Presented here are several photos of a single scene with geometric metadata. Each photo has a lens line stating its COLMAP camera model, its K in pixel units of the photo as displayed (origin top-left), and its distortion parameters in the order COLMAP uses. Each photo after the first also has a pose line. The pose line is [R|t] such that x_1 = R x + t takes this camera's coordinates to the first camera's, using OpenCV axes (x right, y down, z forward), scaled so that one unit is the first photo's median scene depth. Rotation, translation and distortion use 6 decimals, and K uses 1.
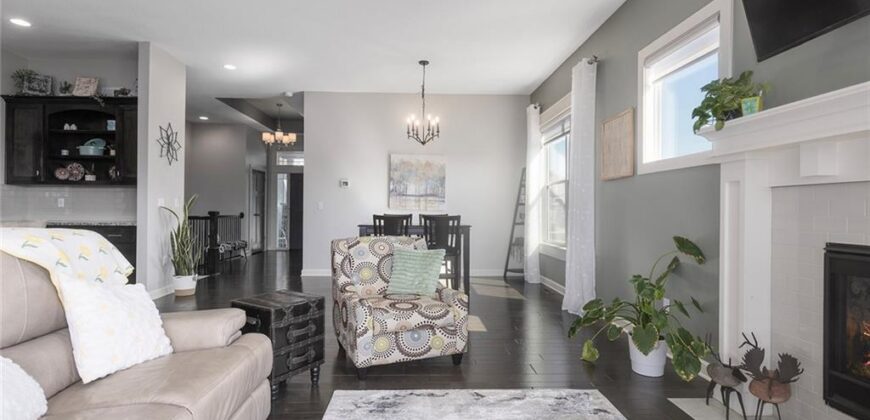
lens RADIAL K [[425.4, 0, 432.3], [0, 425.4, 212.0], [0, 0, 1]] dist [0.000191, 0.000718]
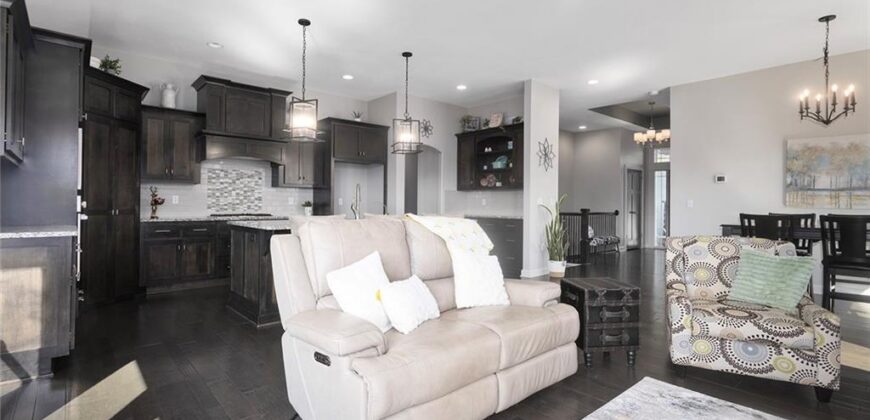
lens RADIAL K [[425.4, 0, 432.3], [0, 425.4, 212.0], [0, 0, 1]] dist [0.000191, 0.000718]
pose [[0.627739, 0.011466, -0.778339, 0.156001], [-0.008022, 0.999934, 0.008260, 0.001330], [0.778383, 0.001059, 0.627789, -0.052836]]
